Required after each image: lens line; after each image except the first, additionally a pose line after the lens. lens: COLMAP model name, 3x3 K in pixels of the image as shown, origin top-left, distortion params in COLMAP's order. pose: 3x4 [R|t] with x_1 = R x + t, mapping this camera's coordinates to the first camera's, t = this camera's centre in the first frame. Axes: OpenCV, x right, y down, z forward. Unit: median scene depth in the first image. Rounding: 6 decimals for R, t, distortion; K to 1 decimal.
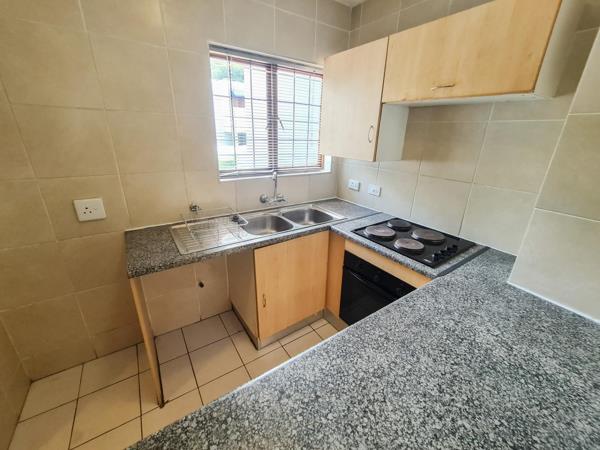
lens RADIAL K [[245.5, 0, 299.1], [0, 245.5, 222.8], [0, 0, 1]] dist [0.001335, -0.003233]
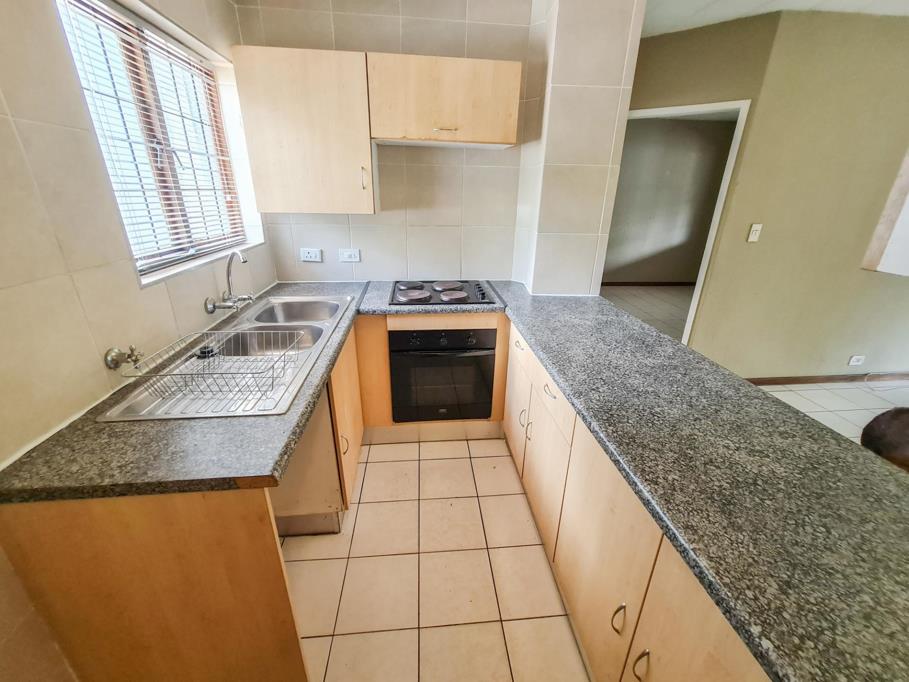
lens RADIAL K [[372.0, 0, 451.4], [0, 372.0, 340.1], [0, 0, 1]] dist [0.001335, -0.003233]
pose [[0.482769, -0.343963, 0.805372, -0.656775], [0.298434, 0.929210, 0.217960, -0.057369], [-0.823329, 0.135126, 0.551244, 0.188562]]
